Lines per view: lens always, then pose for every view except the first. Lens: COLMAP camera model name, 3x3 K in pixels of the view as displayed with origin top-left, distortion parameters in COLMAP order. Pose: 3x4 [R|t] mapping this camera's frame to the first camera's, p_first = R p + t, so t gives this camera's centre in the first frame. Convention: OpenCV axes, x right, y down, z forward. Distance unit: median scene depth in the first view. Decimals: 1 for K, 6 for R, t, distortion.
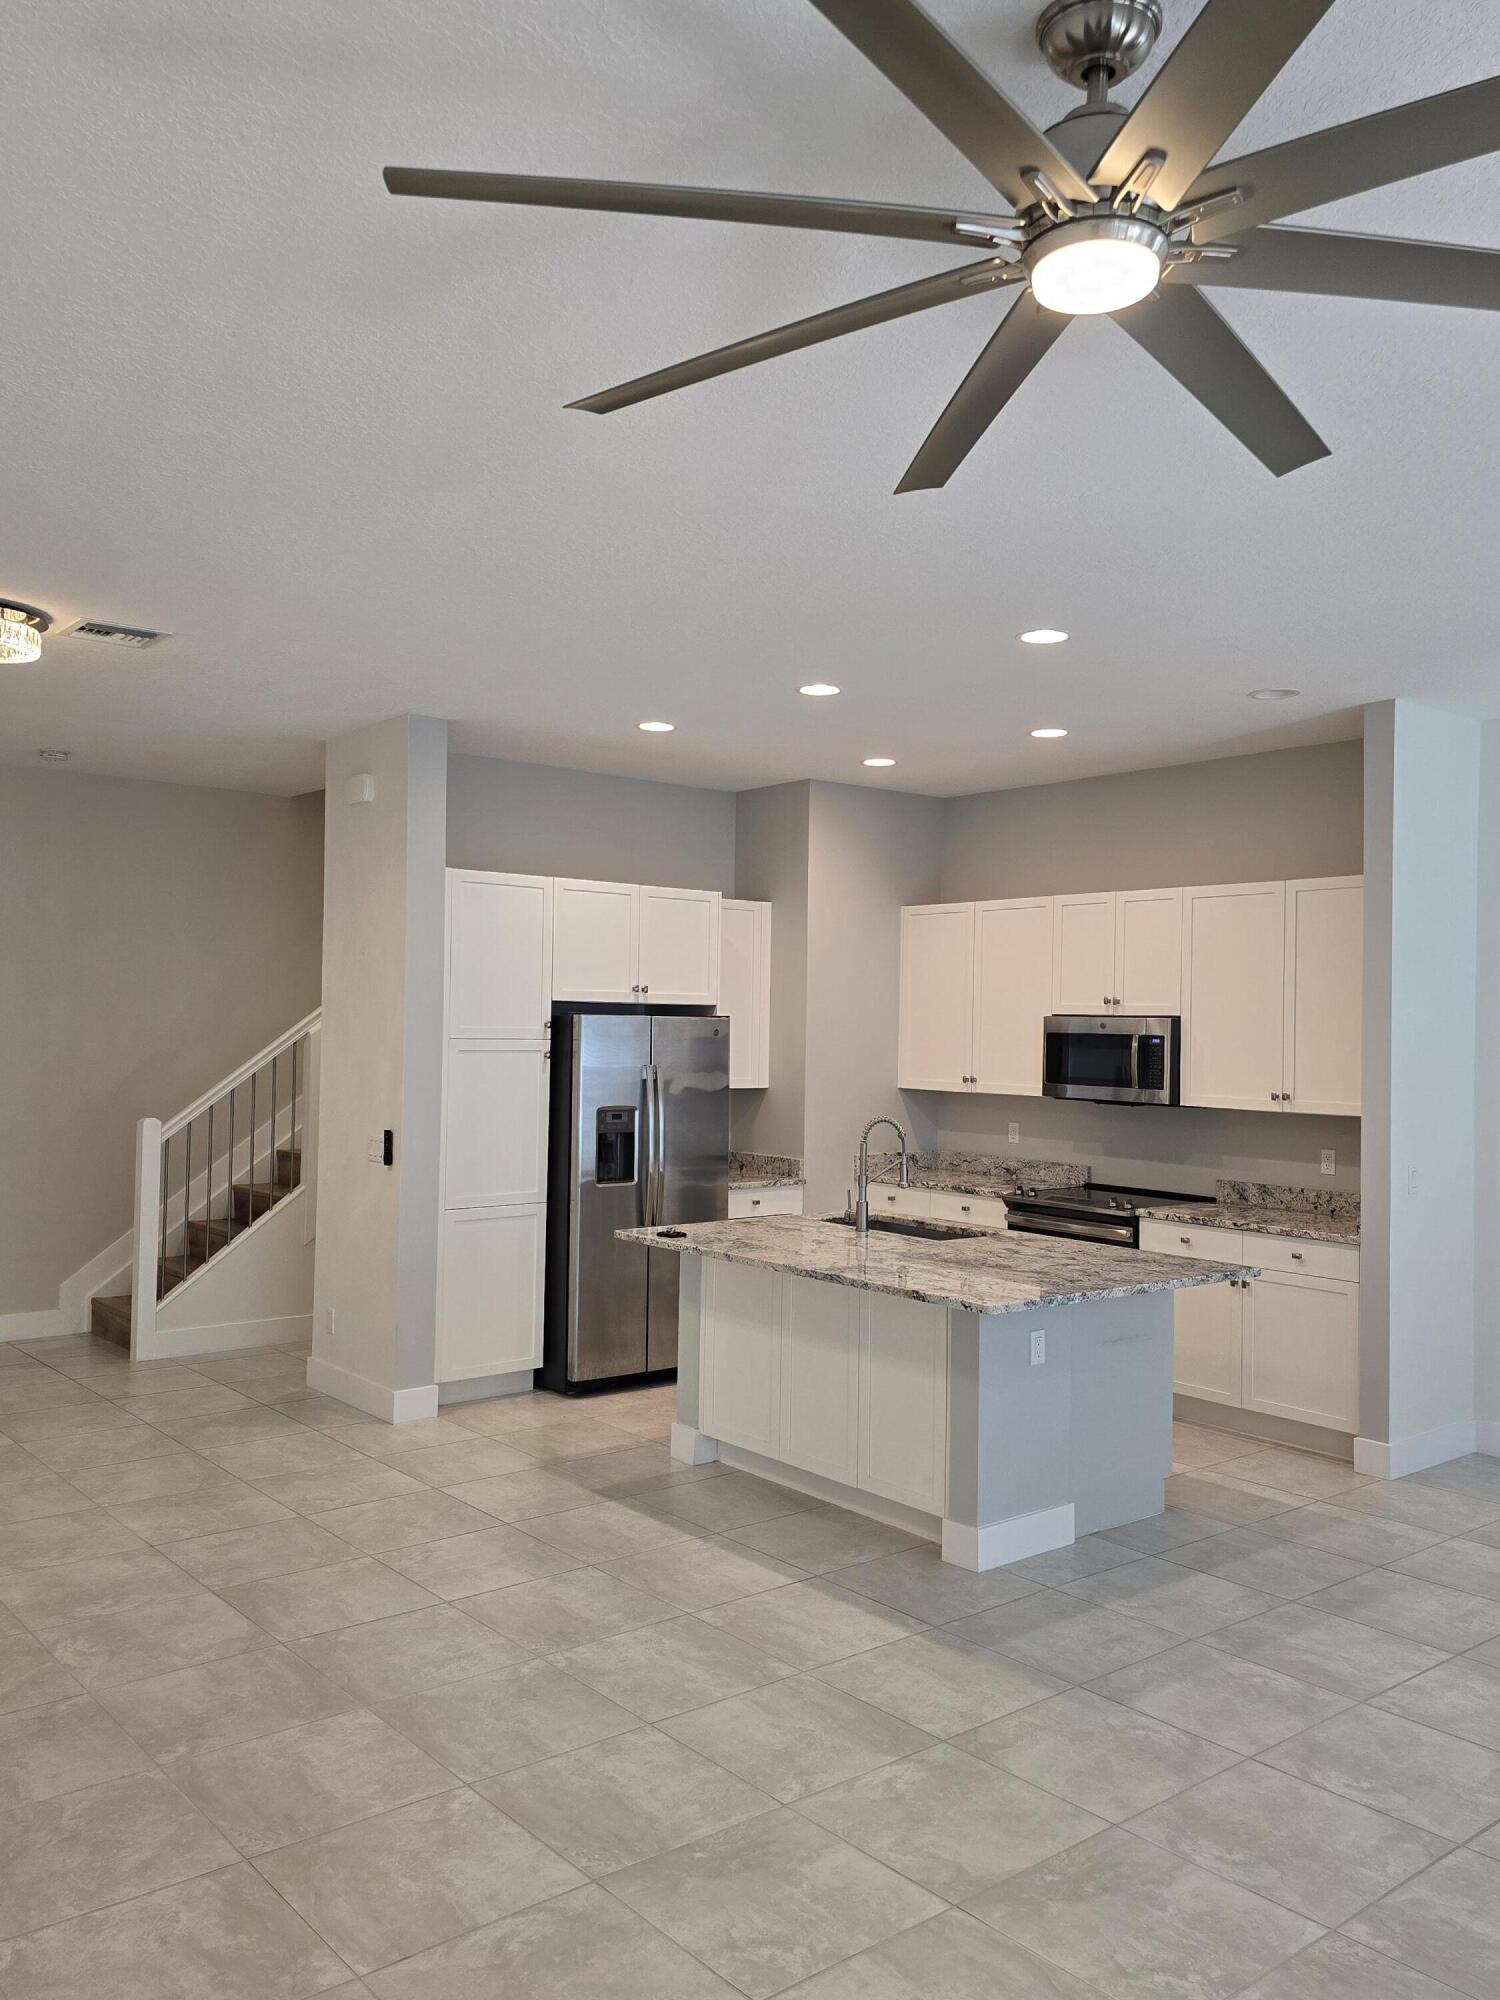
lens RADIAL K [[1561.9, 0, 750.0], [0, 1561.9, 1000.0], [0, 0, 1]] dist [0.000537, 0.000203]
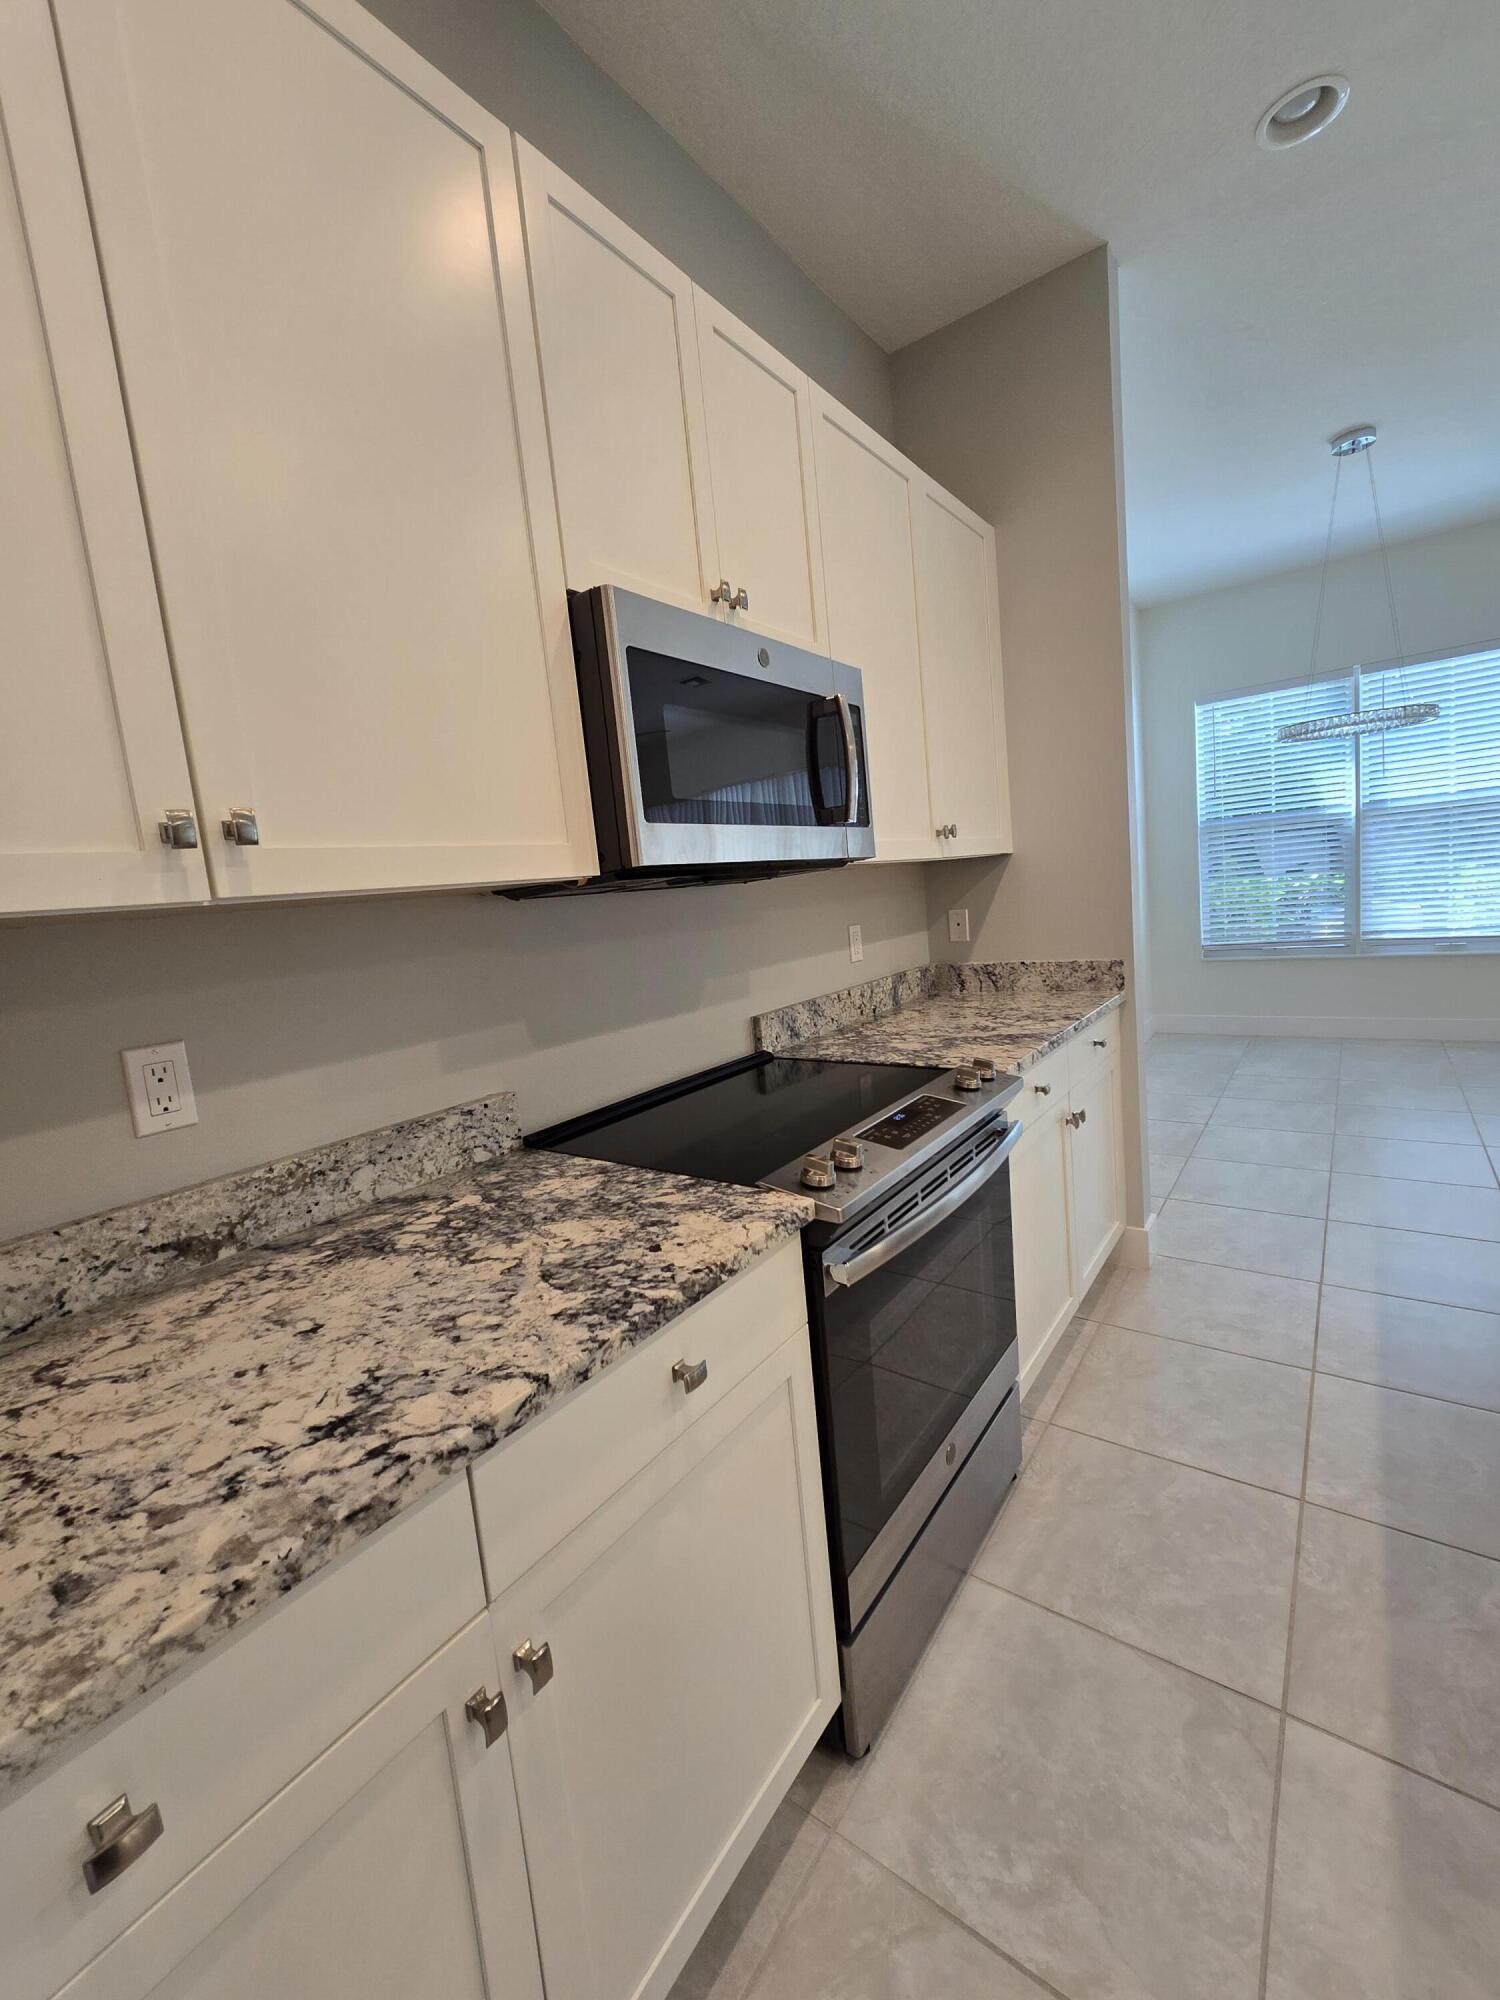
lens RADIAL K [[815.6, 0, 750.0], [0, 815.6, 1000.0], [0, 0, 1]] dist [0.001796, 0.000376]
pose [[-0.240113, -0.126210, 0.962505, 0.032985], [0.076408, 0.985979, 0.148350, 0.068152], [-0.967733, 0.109163, -0.227103, 1.068290]]
